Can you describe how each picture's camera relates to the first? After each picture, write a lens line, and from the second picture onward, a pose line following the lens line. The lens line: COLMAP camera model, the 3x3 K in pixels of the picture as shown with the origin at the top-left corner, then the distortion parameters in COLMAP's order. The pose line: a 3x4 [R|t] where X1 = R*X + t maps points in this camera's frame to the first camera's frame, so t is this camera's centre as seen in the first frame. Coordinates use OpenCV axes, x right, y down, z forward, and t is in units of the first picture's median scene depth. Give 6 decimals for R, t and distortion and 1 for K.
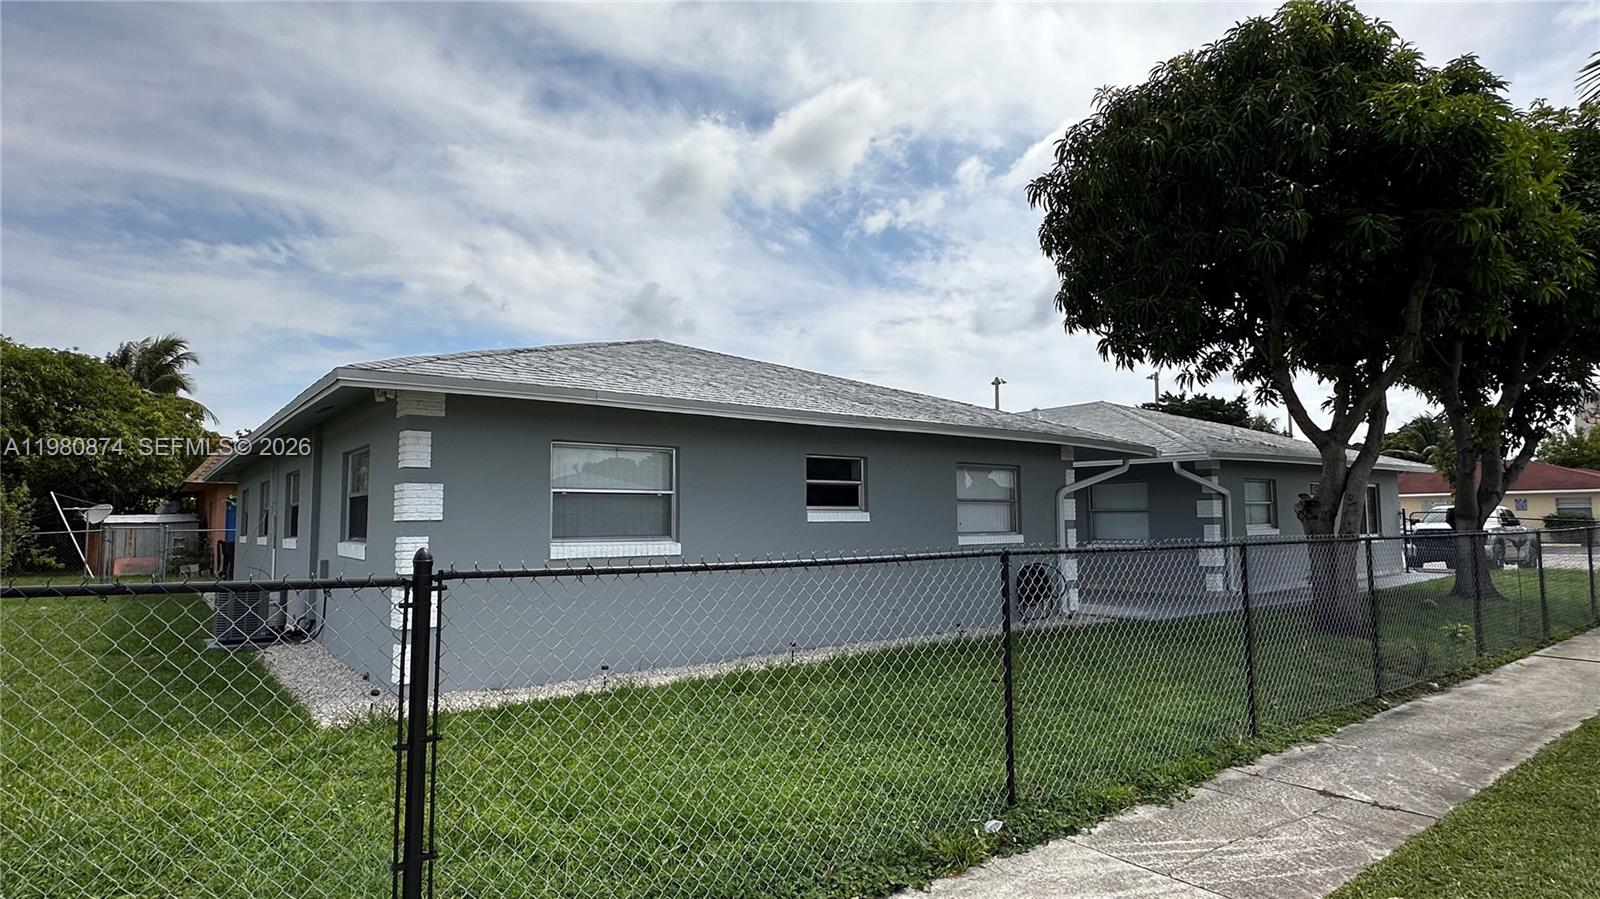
lens RADIAL K [[842.2, 0, 800.0], [0, 842.2, 449.5], [0, 0, 1]] dist [-0.002580, 0.000019]
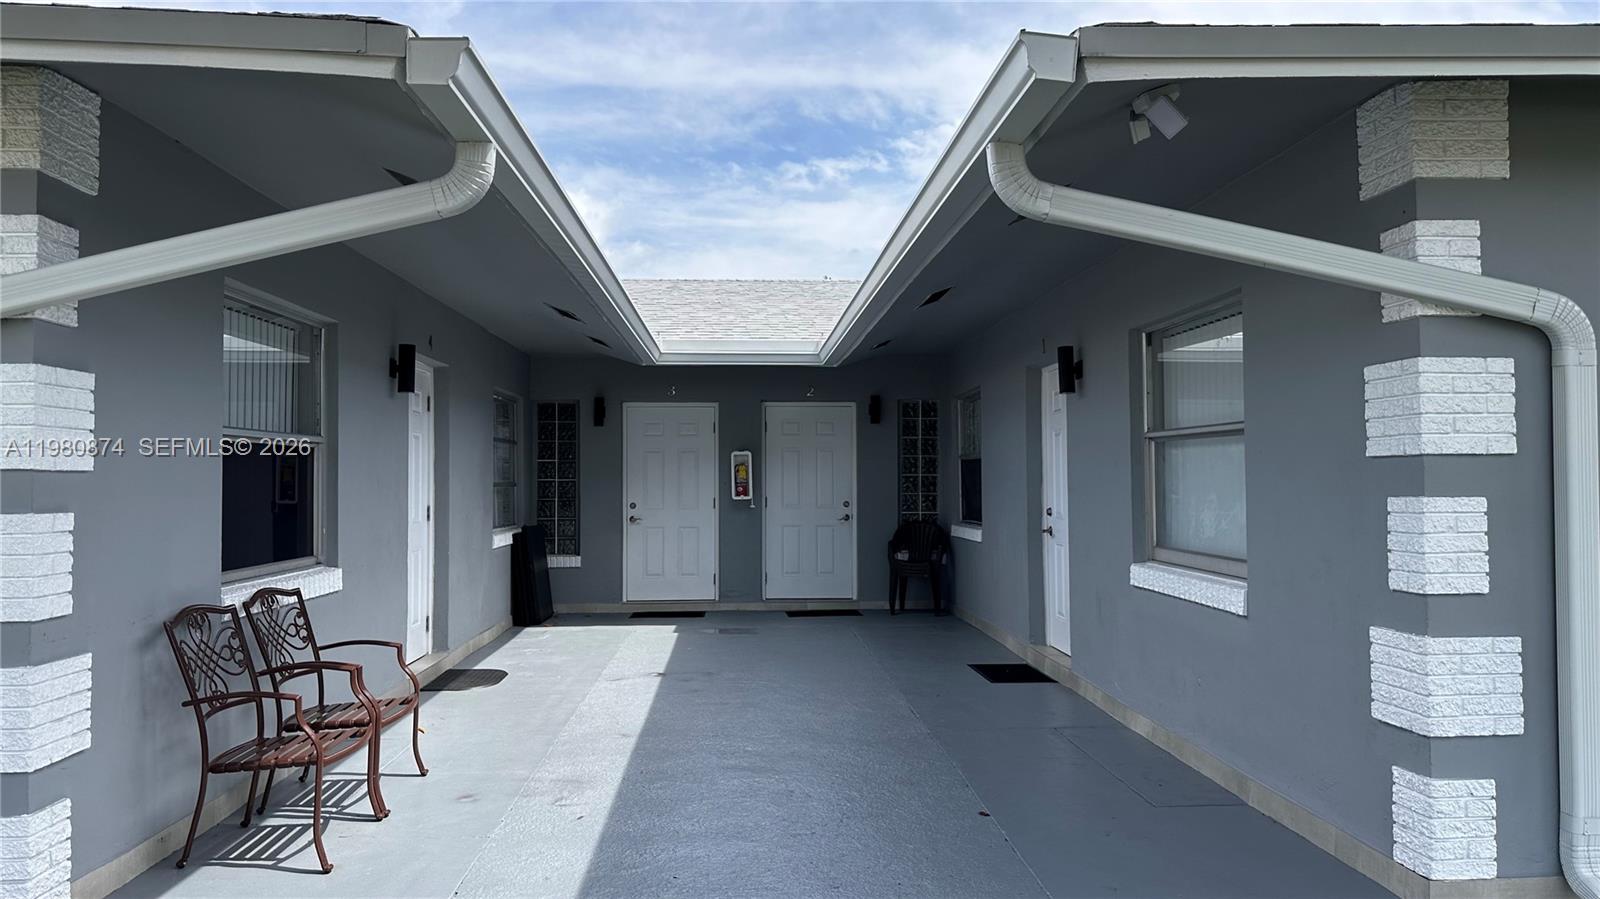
lens RADIAL K [[1112.5, 0, 800.0], [0, 1112.5, 449.5], [0, 0, 1]] dist [0.081698, -0.108590]
pose [[0.813187, -0.007756, -0.581951, -0.256598], [0.044211, 0.997845, 0.048479, 0.029115], [0.580321, -0.065151, 0.811778, 0.265942]]
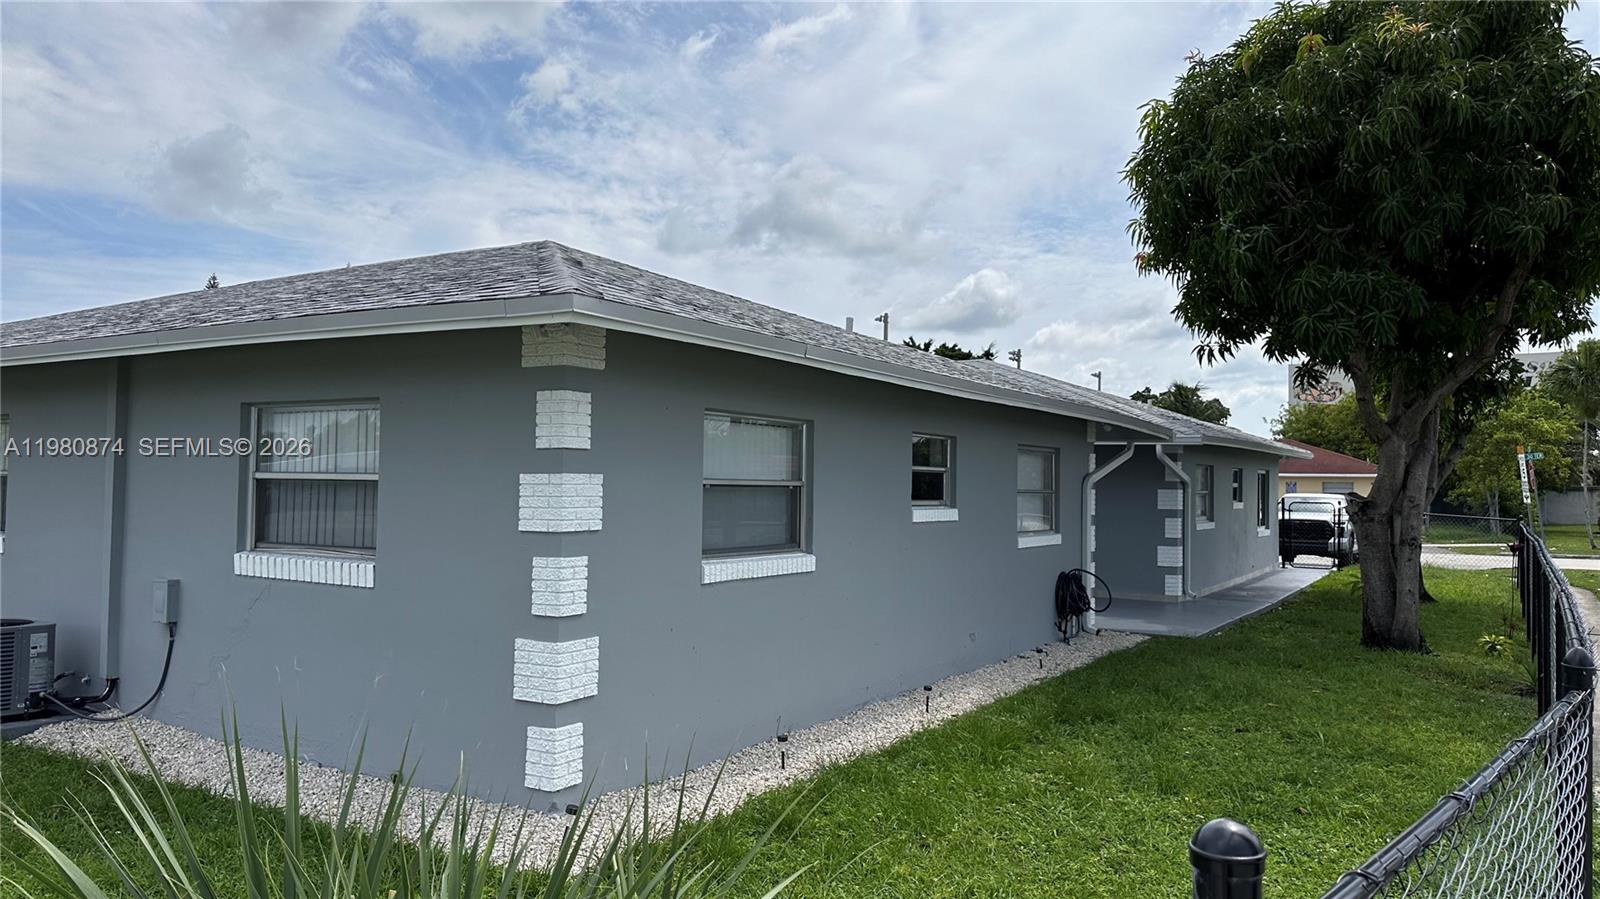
lens RADIAL K [[1112.5, 0, 800.0], [0, 1112.5, 449.5], [0, 0, 1]] dist [0.081698, -0.108590]
pose [[0.935098, 0.031872, 0.352954, -0.386518], [-0.050311, 0.997799, 0.043191, -0.015351], [-0.350801, -0.058145, 0.934643, 0.092115]]
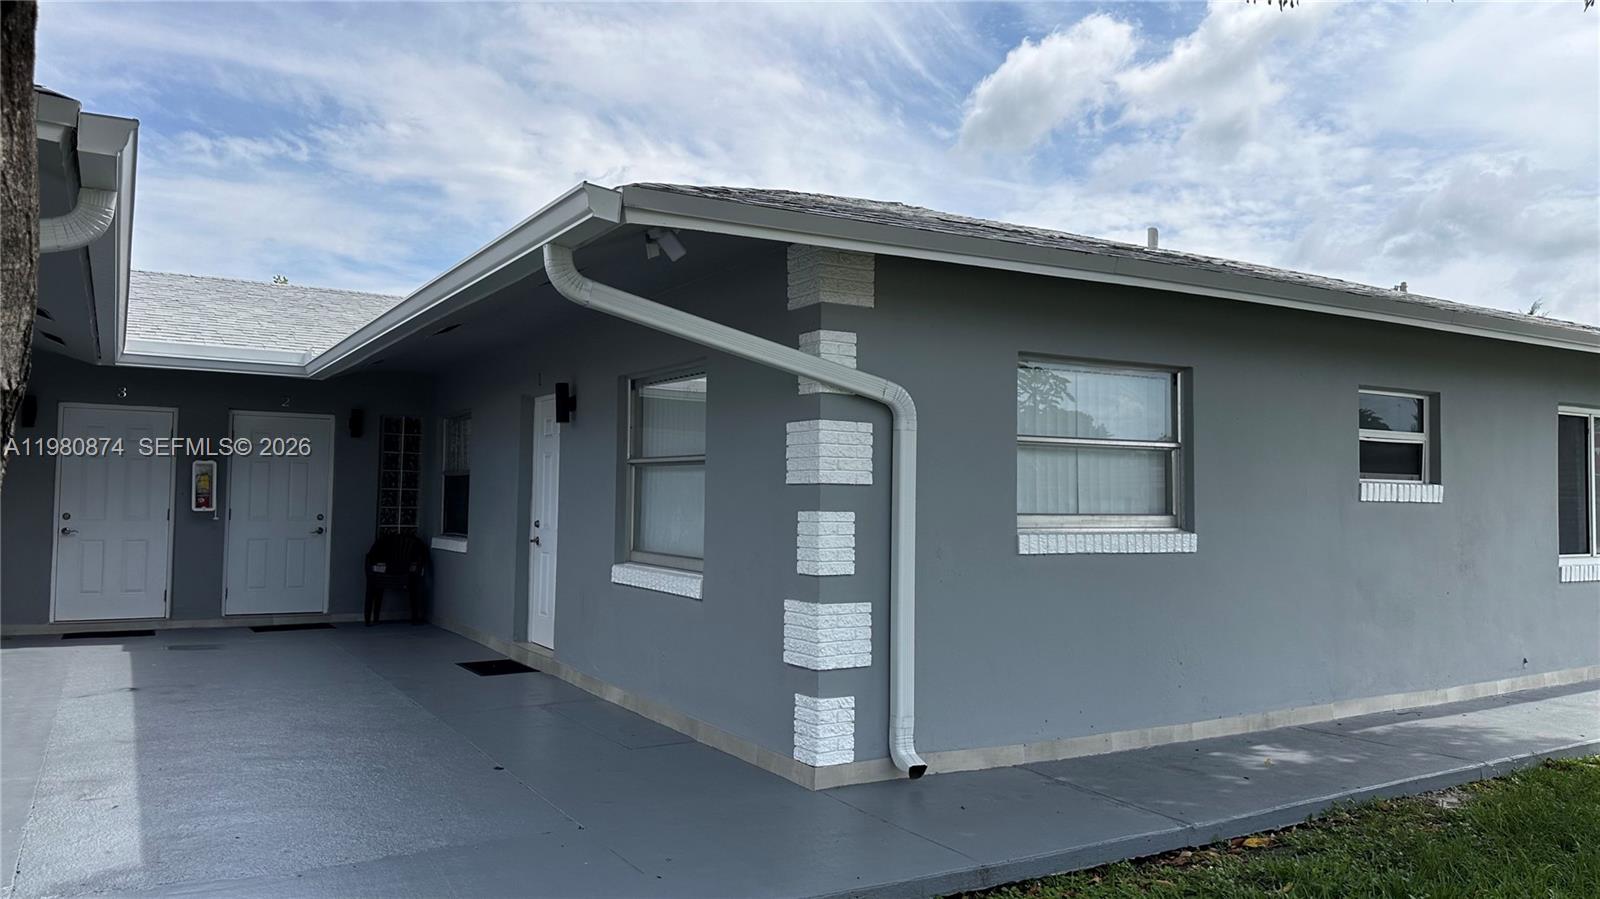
lens RADIAL K [[1112.5, 0, 800.0], [0, 1112.5, 449.5], [0, 0, 1]] dist [0.081698, -0.108590]
pose [[0.990329, 0.020250, -0.137256, -0.241297], [-0.014767, 0.999056, 0.040848, 0.019223], [0.137953, -0.038427, 0.989693, 0.146560]]
